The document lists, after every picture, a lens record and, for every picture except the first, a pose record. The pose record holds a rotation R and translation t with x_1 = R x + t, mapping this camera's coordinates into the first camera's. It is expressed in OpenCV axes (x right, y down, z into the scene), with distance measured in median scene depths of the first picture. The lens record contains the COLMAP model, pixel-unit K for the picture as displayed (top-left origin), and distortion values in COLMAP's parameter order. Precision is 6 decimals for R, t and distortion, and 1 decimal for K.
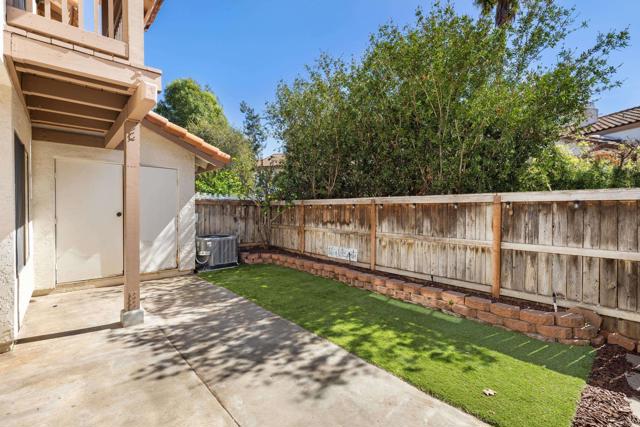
lens RADIAL K [[285.5, 0, 324.1], [0, 285.5, 209.6], [0, 0, 1]] dist [0.004202, 0.000779]
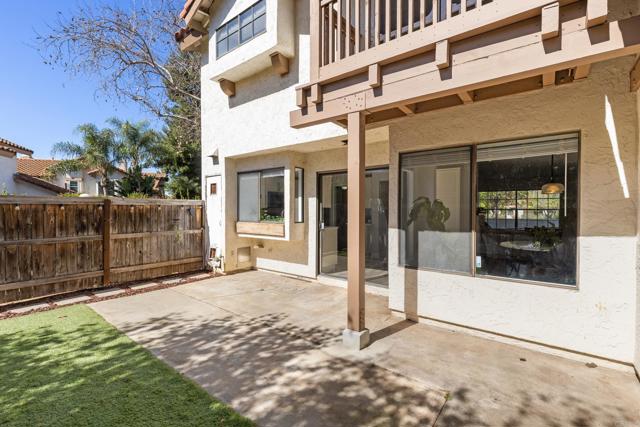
lens RADIAL K [[285.5, 0, 324.1], [0, 285.5, 209.6], [0, 0, 1]] dist [0.004202, 0.000779]
pose [[-0.985647, -0.006200, -0.168708, -0.425012], [-0.006764, 0.999973, 0.002768, -0.015720], [0.168686, 0.003869, -0.985662, 1.880363]]
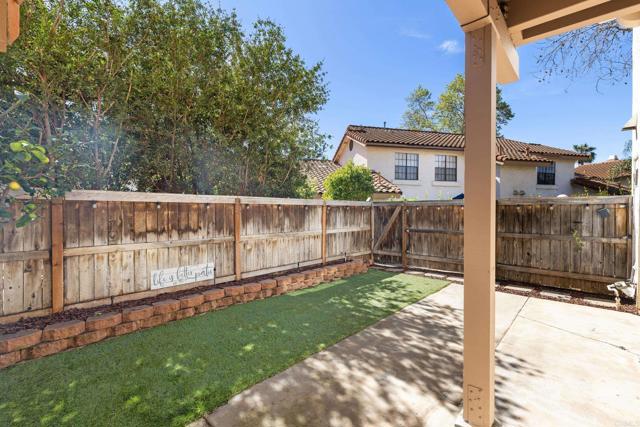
lens RADIAL K [[285.5, 0, 324.1], [0, 285.5, 209.6], [0, 0, 1]] dist [0.004202, 0.000779]
pose [[-0.086564, -0.004033, 0.996238, -1.146196], [-0.000483, 0.999992, 0.004006, -0.008978], [-0.996246, -0.000134, -0.086566, 1.322147]]
